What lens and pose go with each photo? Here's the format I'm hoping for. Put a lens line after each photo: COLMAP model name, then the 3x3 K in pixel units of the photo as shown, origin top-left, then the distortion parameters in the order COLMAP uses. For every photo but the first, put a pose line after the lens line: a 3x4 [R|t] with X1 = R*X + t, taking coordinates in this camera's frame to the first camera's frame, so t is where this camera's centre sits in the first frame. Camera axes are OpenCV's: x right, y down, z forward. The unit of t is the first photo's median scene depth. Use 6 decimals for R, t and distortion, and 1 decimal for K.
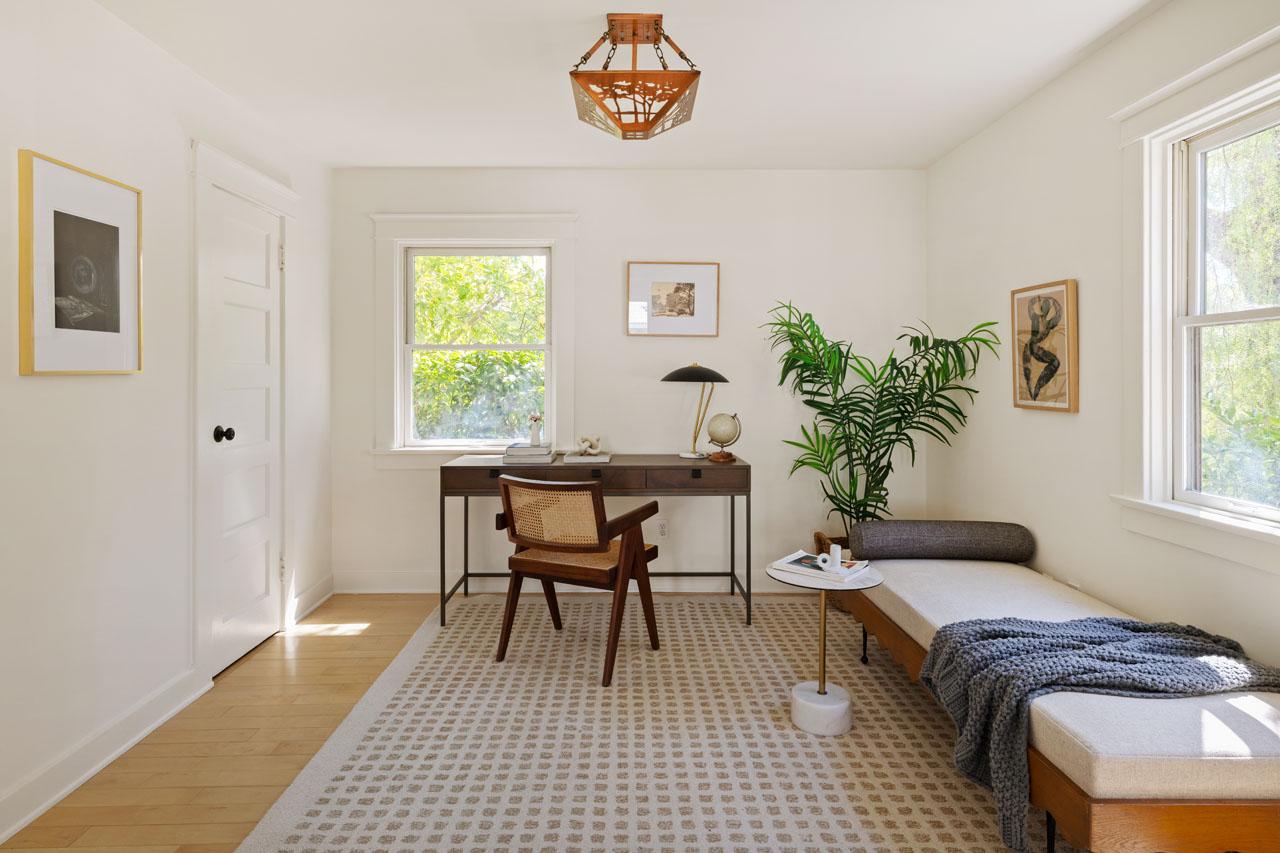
lens RADIAL K [[747.8, 0, 646.2], [0, 747.8, 371.8], [0, 0, 1]] dist [0.006867, 0.001004]
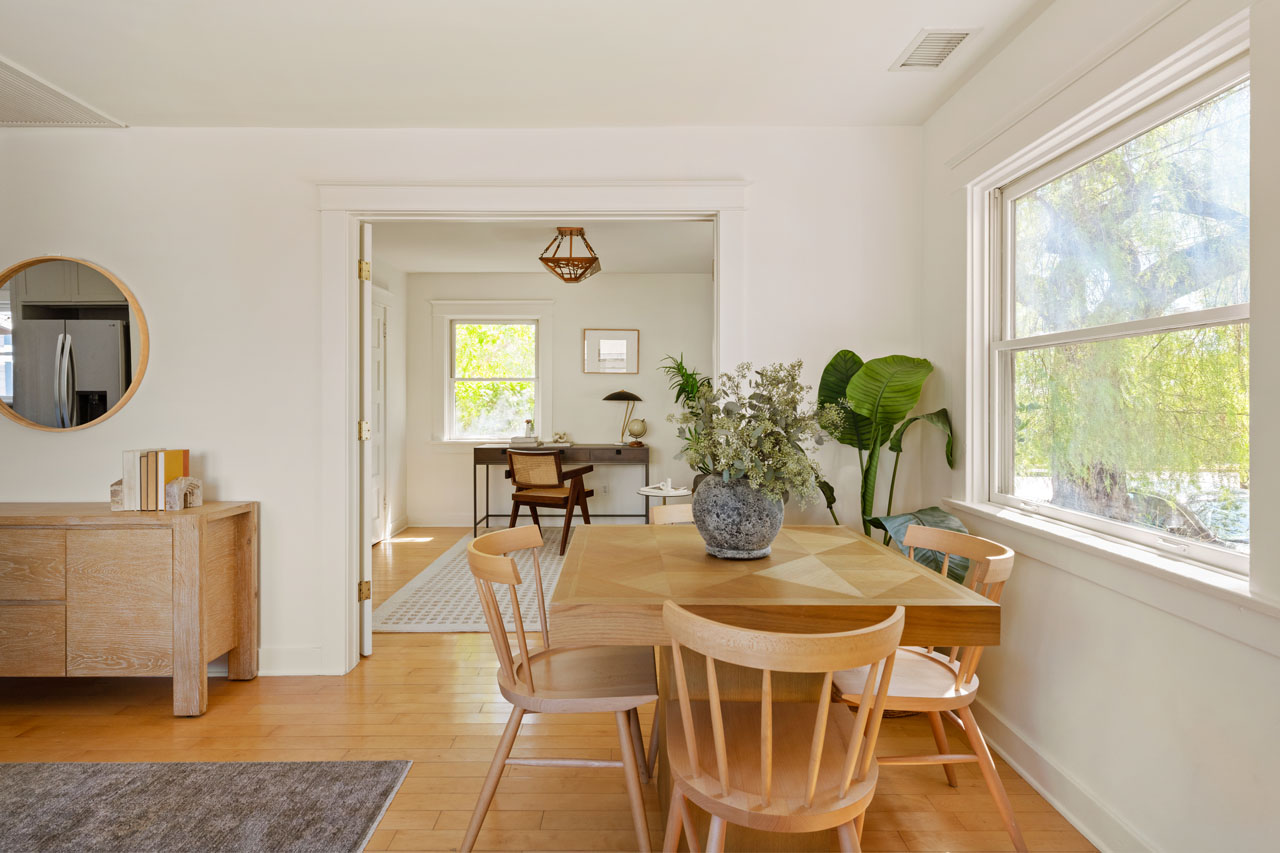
lens RADIAL K [[747.8, 0, 660.4], [0, 747.8, 397.2], [0, 0, 1]] dist [0.006867, 0.001004]
pose [[0.999980, 0.000131, 0.006361, 0.169685], [-0.000146, 0.999997, 0.002301, 0.002050], [-0.006360, -0.002302, 0.999977, -0.843216]]
